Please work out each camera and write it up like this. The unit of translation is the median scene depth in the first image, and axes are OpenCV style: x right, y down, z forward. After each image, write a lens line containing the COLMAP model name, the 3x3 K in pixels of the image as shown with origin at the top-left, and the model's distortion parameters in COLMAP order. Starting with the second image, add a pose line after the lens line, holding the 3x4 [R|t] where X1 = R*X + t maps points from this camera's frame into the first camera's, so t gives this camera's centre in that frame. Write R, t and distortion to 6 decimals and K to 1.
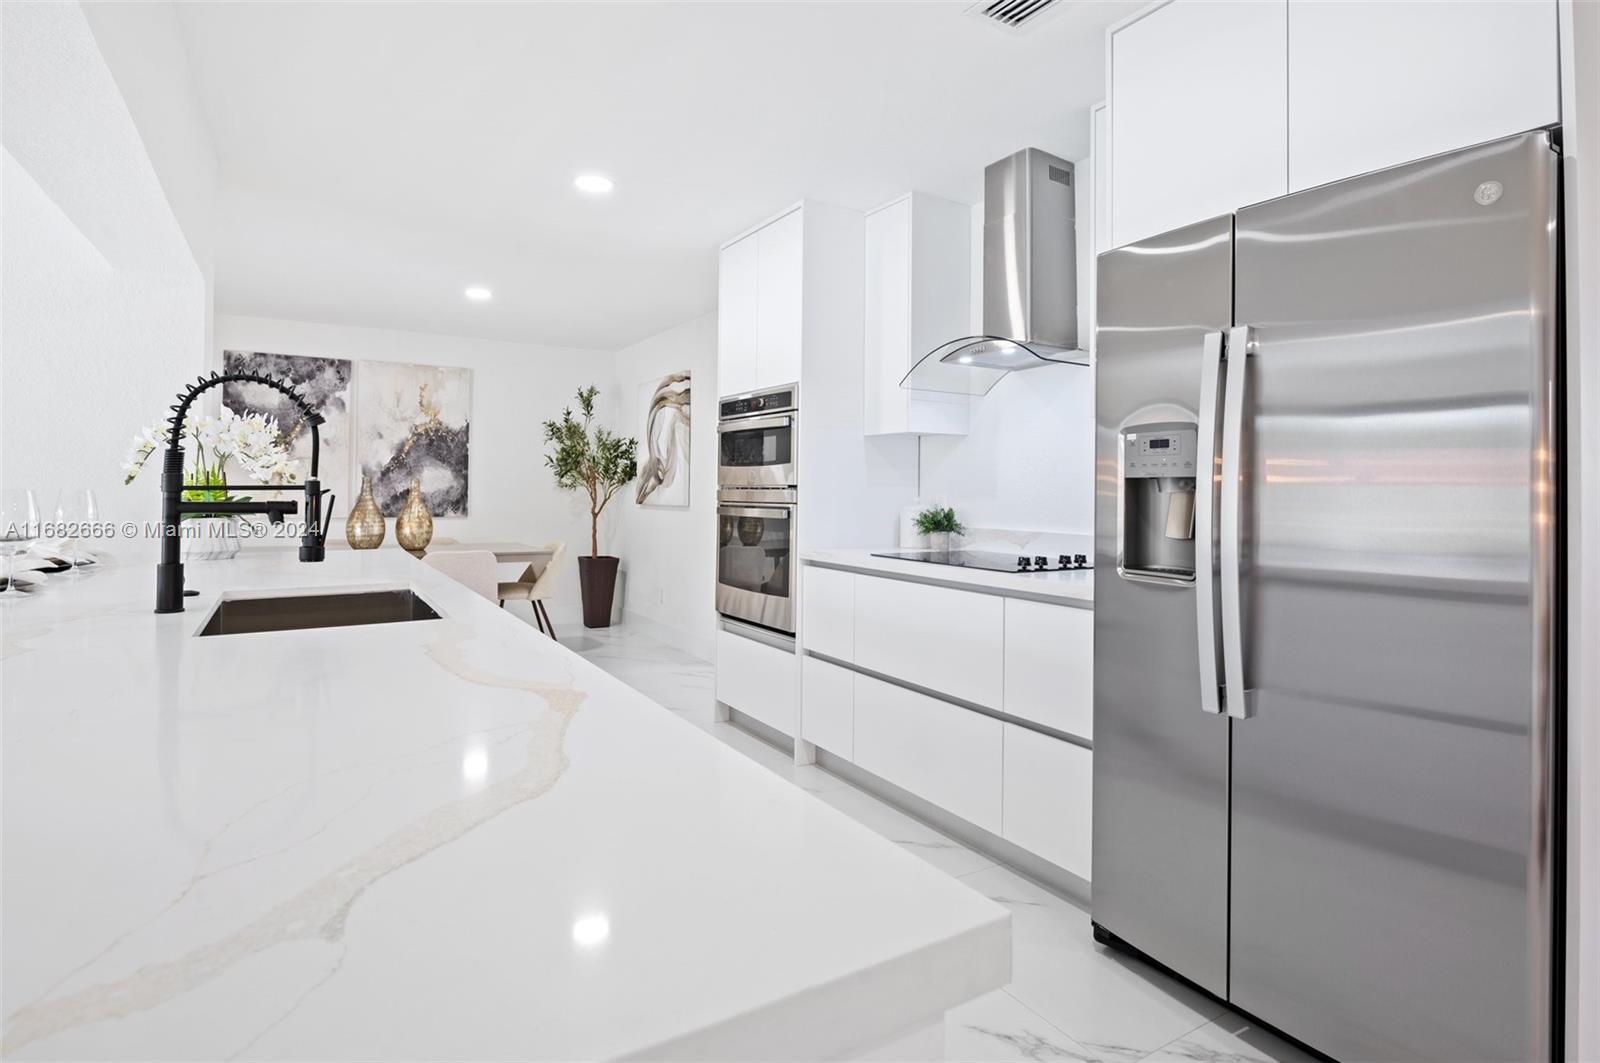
lens RADIAL K [[837.3, 0, 801.1], [0, 837.3, 490.8], [0, 0, 1]] dist [-0.000200, -0.000016]
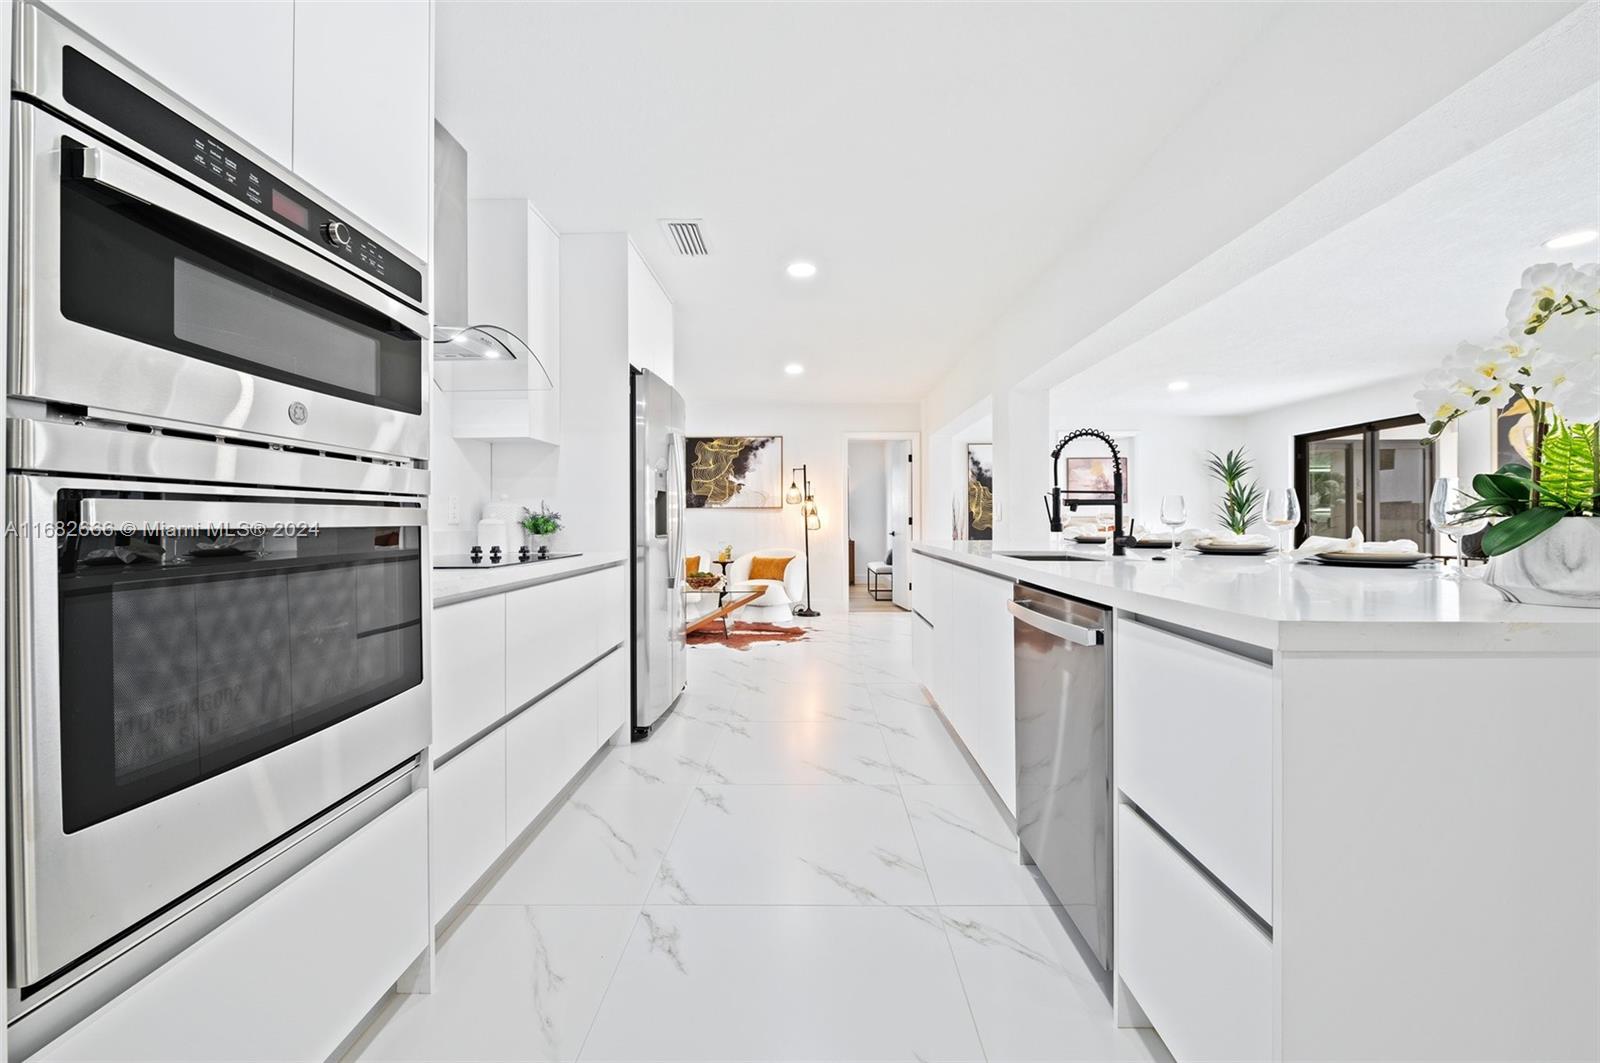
lens RADIAL K [[642.6, 0, 800.0], [0, 642.6, 531.5], [0, 0, 1]] dist [0.000923, 0.000098]
pose [[-0.852153, -0.011521, 0.523166, -0.404809], [-0.004168, 0.999875, 0.015229, 0.028837], [-0.523277, 0.010797, -0.852094, 1.192707]]
